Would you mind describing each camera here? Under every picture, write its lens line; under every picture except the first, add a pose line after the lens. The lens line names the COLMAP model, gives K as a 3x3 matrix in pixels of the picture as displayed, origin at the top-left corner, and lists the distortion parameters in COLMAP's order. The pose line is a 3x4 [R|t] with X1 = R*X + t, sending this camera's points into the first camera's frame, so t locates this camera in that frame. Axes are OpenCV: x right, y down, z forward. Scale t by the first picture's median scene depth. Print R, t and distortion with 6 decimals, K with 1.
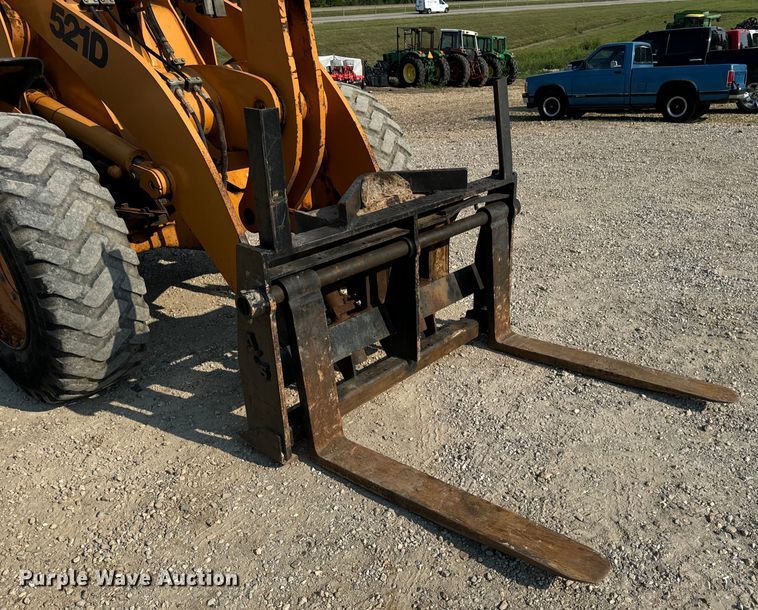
lens RADIAL K [[661.0, 0, 453.6], [0, 661.0, 355.0], [0, 0, 1]] dist [0.050083, -0.053858]
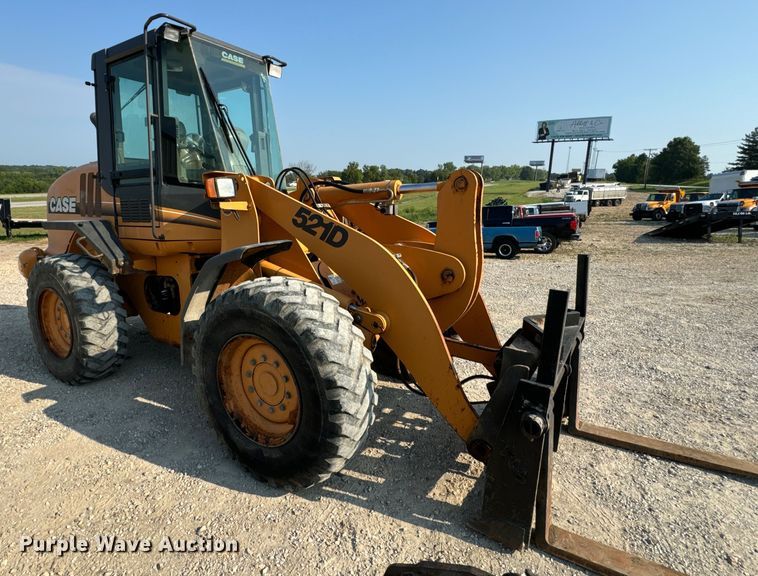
lens RADIAL K [[429.7, 0, 336.4], [0, 429.7, 272.0], [0, 0, 1]] dist [-0.004486, -0.001024]
pose [[0.999059, 0.007434, 0.042720, -0.513482], [0.004964, 0.959109, -0.282993, -0.091392], [-0.043077, 0.282939, 0.958170, 0.076007]]
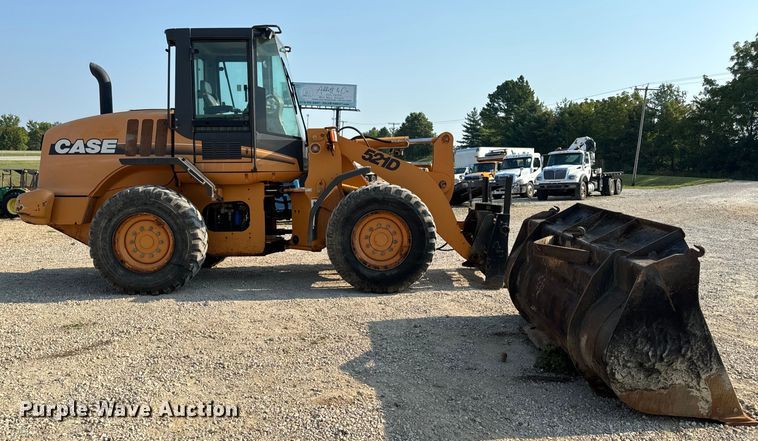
lens RADIAL K [[592.4, 0, 379.0], [0, 592.4, 220.5], [0, 0, 1]] dist [0.093839, -0.124301]
pose [[0.798599, -0.023417, 0.601408, -1.875915], [0.247827, 0.923394, -0.293131, 0.434628], [-0.548472, 0.383139, 0.743225, -0.669693]]
